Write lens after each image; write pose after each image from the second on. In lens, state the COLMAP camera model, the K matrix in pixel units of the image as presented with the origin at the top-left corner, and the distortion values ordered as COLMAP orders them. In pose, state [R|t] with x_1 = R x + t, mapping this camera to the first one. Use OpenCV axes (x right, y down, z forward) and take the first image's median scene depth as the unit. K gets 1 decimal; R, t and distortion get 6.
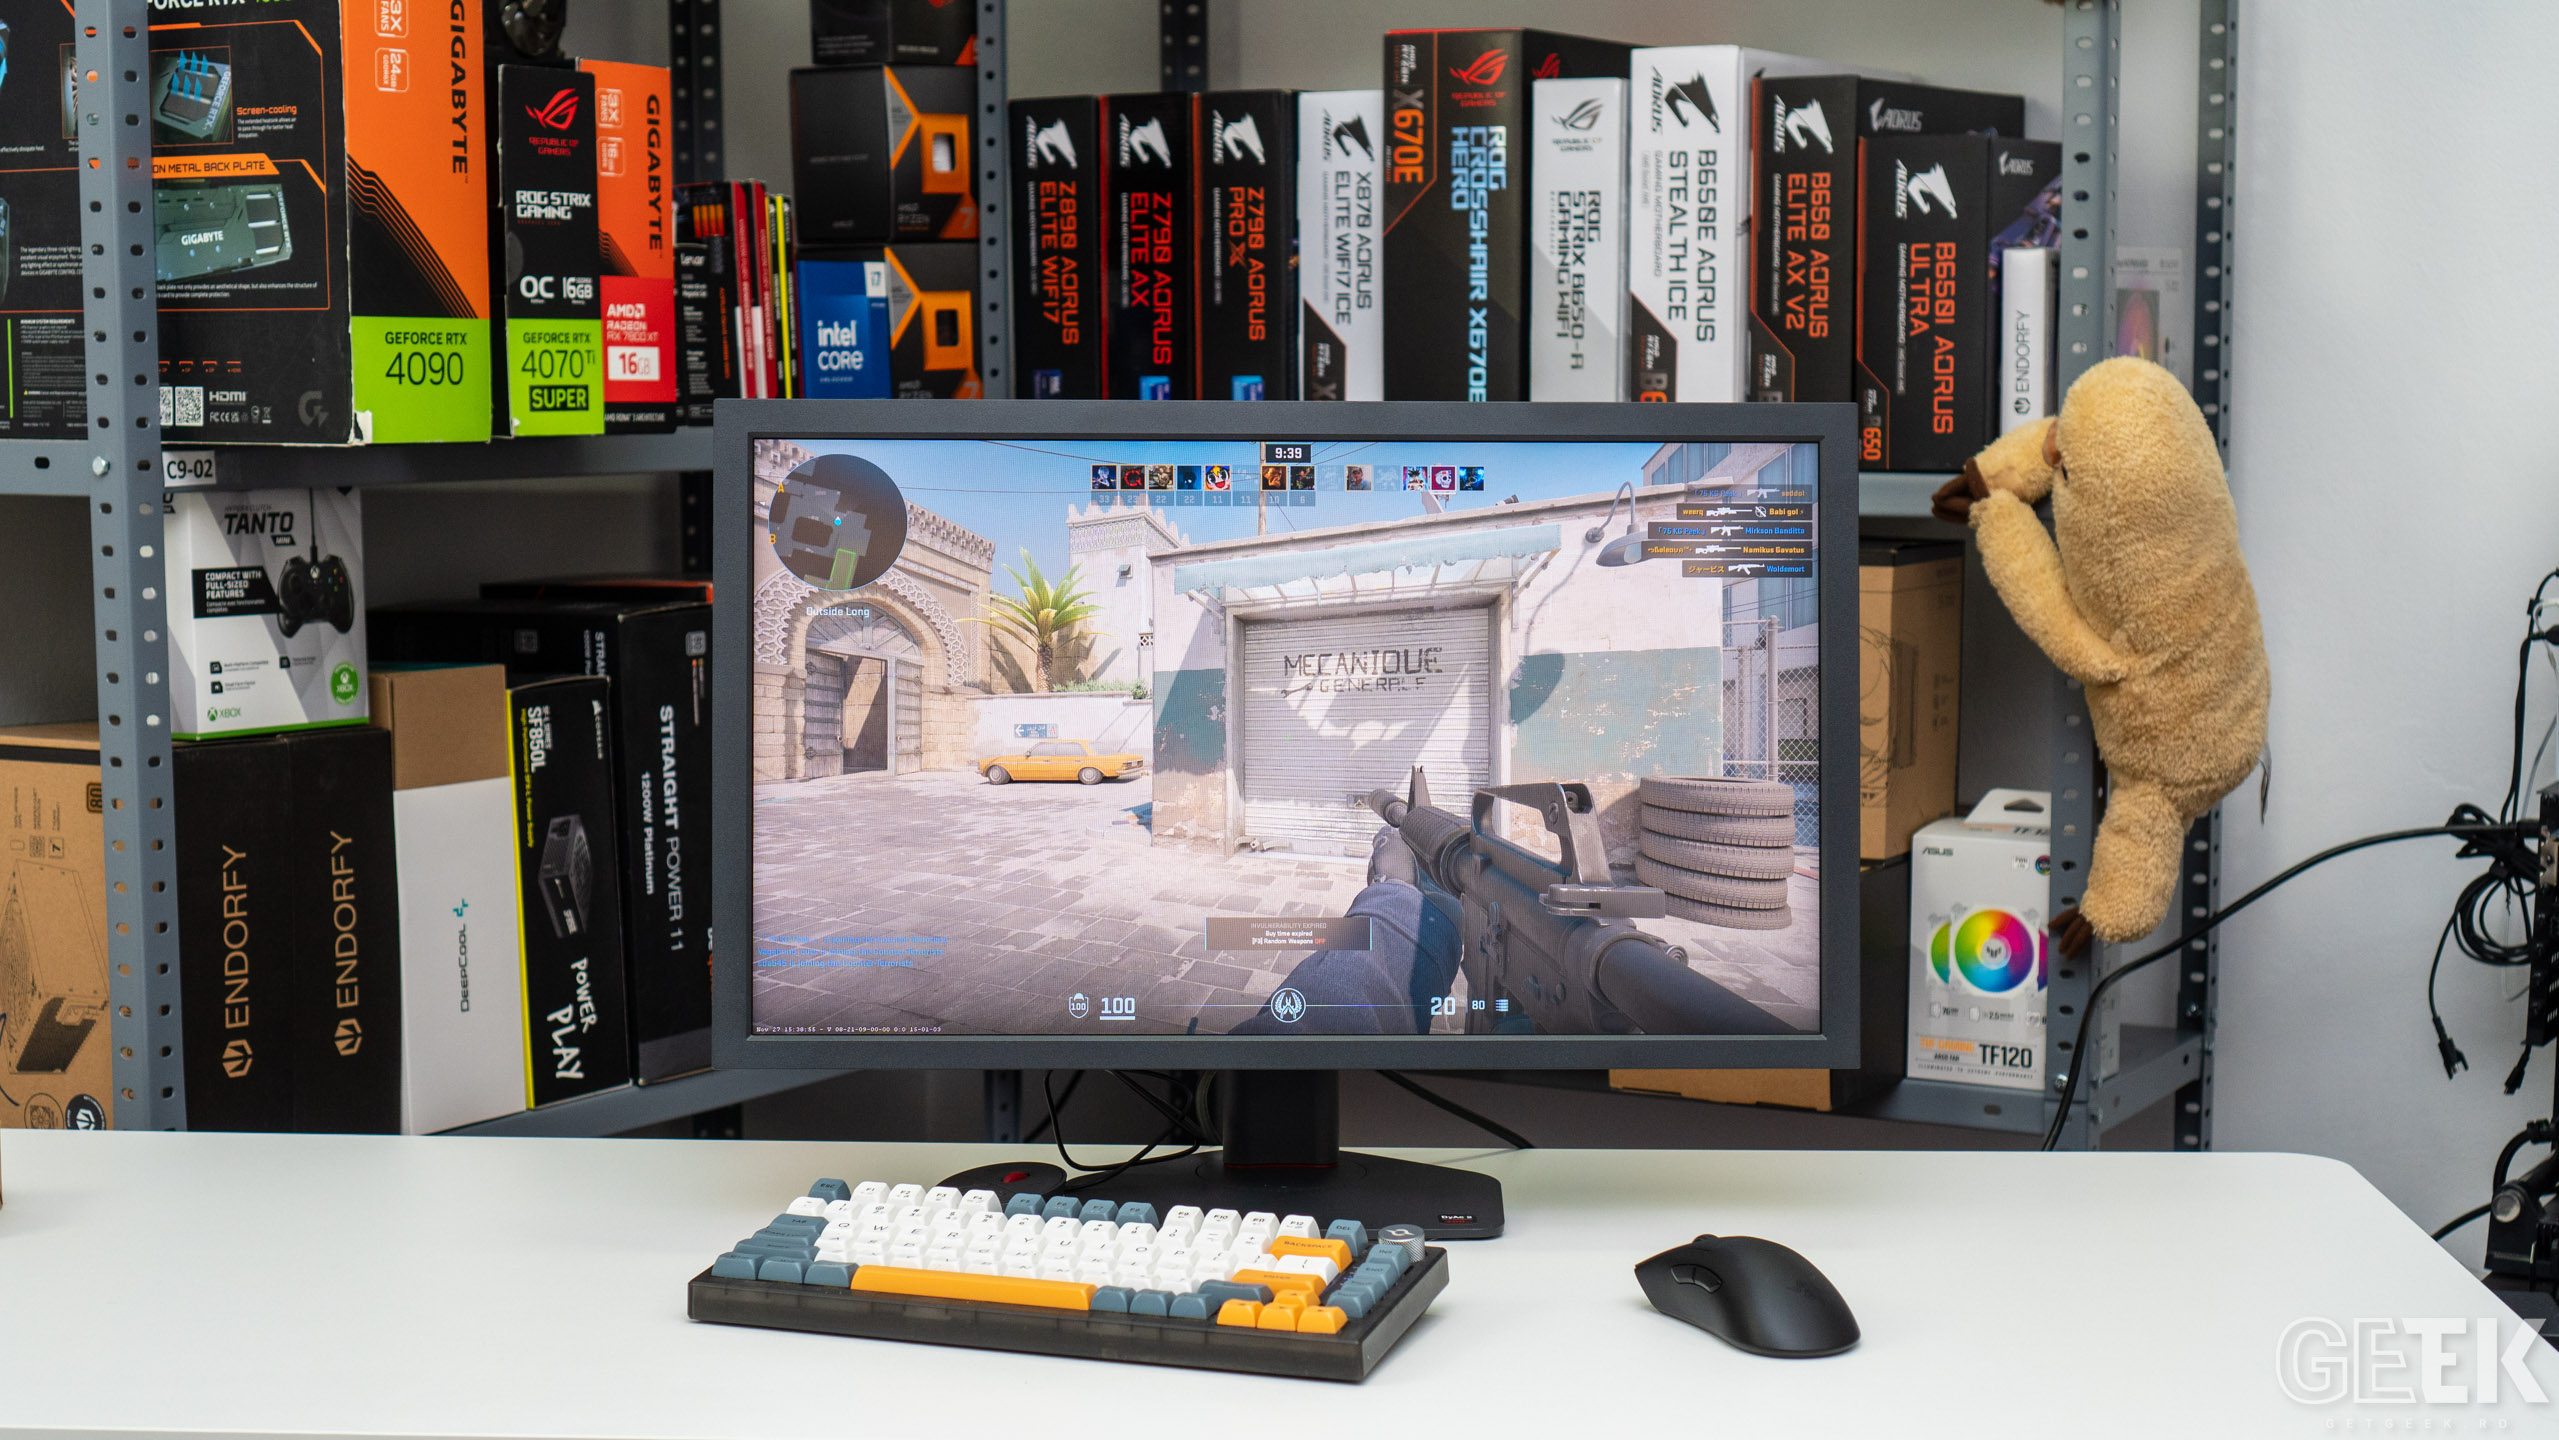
lens RADIAL K [[3894.5, 0, 1285.1], [0, 3894.5, 901.5], [0, 0, 1]] dist [0.009416, -0.193675]
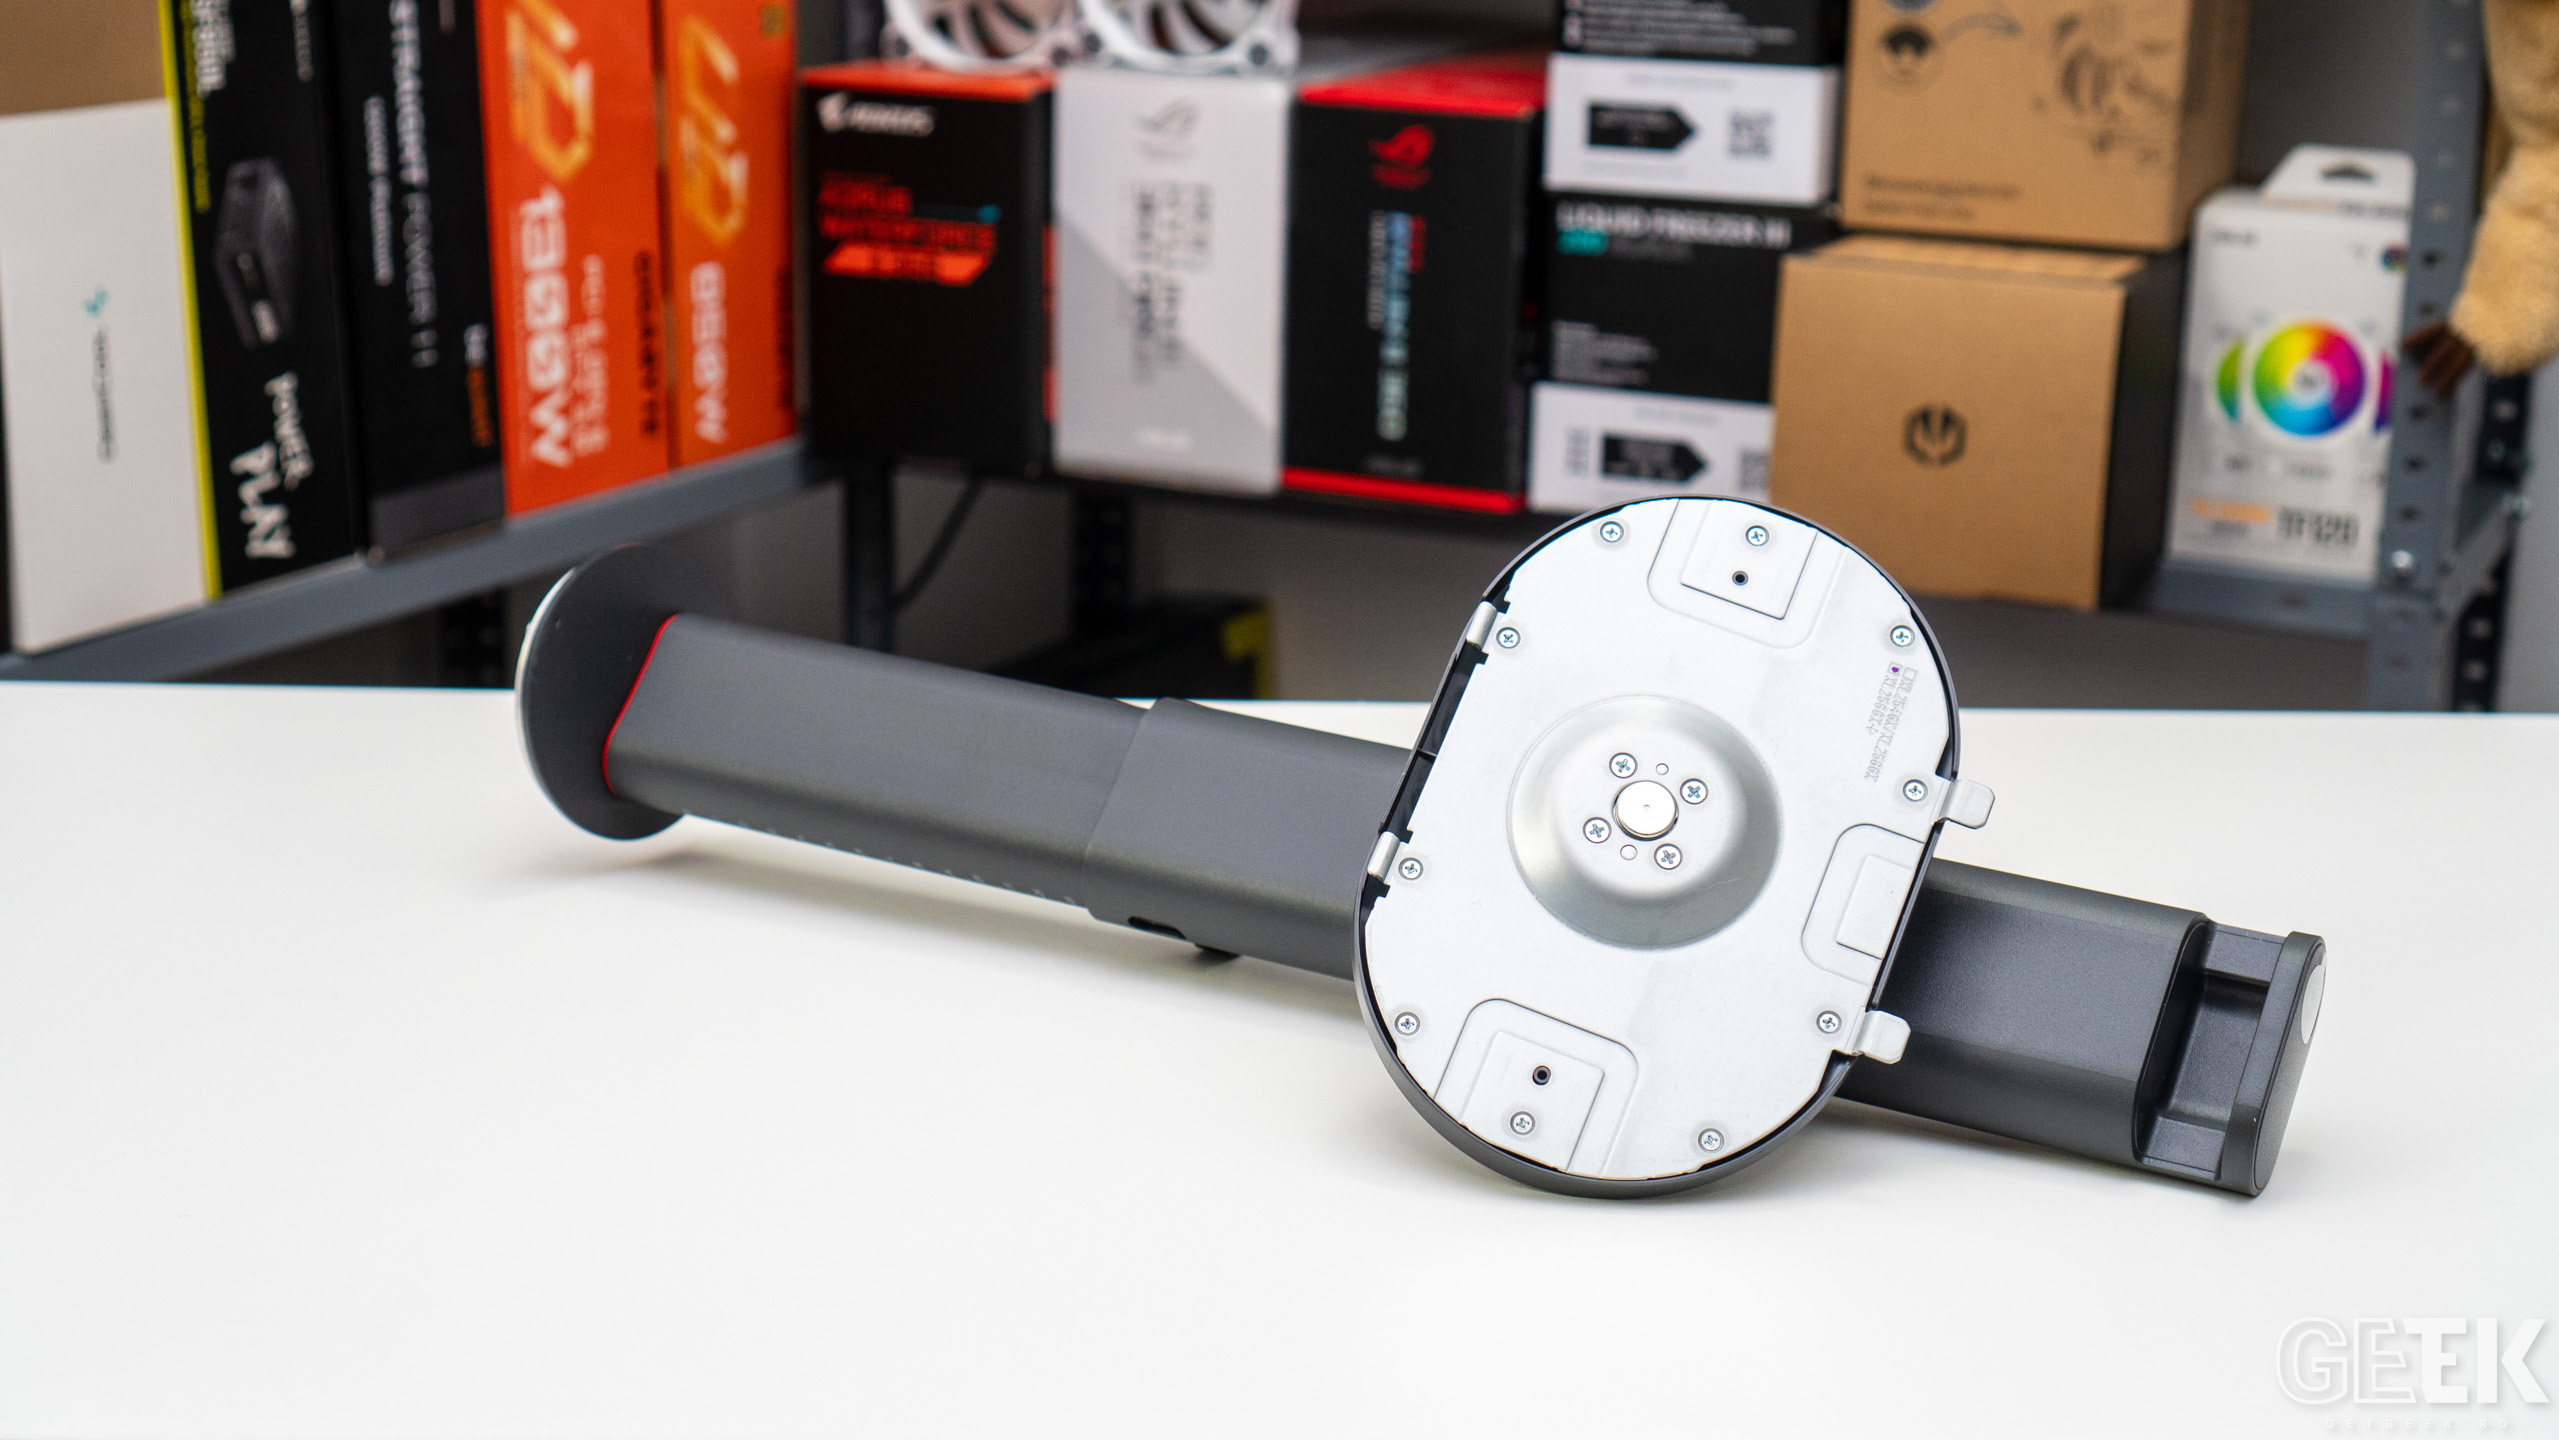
lens RADIAL K [[3856.7, 0, 1279.5], [0, 3856.7, 720.0], [0, 0, 1]] dist [0.101972, -0.229225]
pose [[0.996489, 0.000551, 0.083718, -0.064563], [-0.010399, 0.993049, 0.117244, -0.006850], [-0.083071, -0.117703, 0.989568, 0.311464]]
